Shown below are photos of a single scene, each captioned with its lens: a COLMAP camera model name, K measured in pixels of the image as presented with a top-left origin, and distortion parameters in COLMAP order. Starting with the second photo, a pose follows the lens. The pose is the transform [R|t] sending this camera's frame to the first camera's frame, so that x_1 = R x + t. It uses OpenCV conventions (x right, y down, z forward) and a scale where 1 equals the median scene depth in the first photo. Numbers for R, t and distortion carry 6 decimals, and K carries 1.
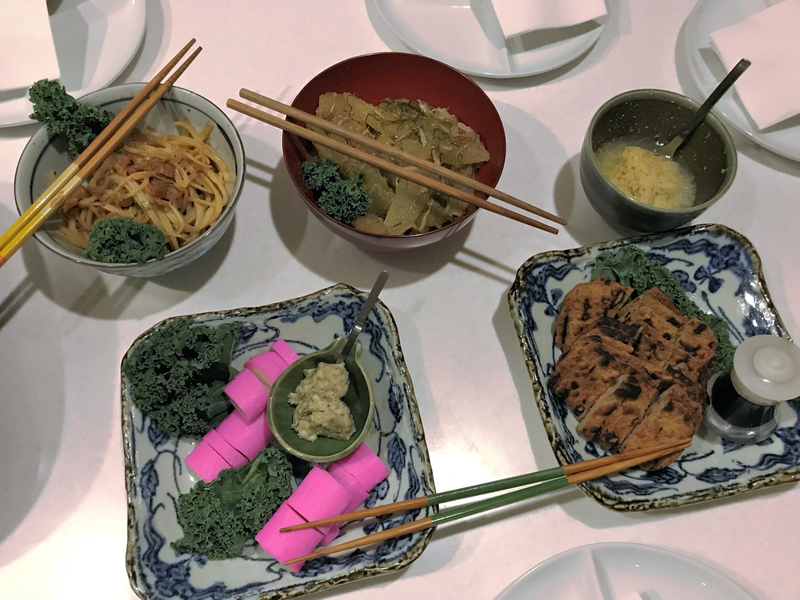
lens RADIAL K [[638.8, 0, 400.0], [0, 638.8, 300.0], [0, 0, 1]] dist [-0.009210, -0.002621]
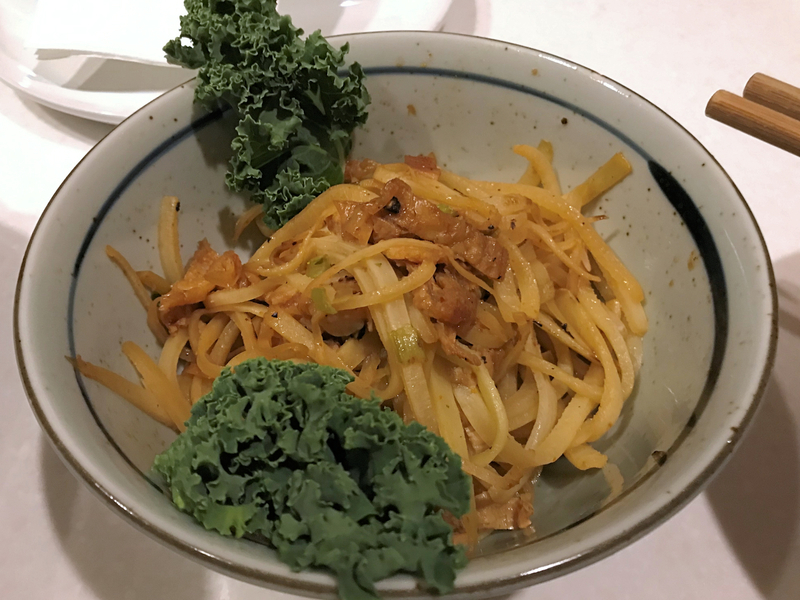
lens RADIAL K [[638.8, 0, 400.0], [0, 638.8, 300.0], [0, 0, 1]] dist [-0.009210, -0.002621]
pose [[0.951963, 0.199167, -0.232591, -0.351753], [-0.255270, 0.935692, -0.243553, -0.100472], [0.169126, 0.291227, 0.941585, 0.749864]]
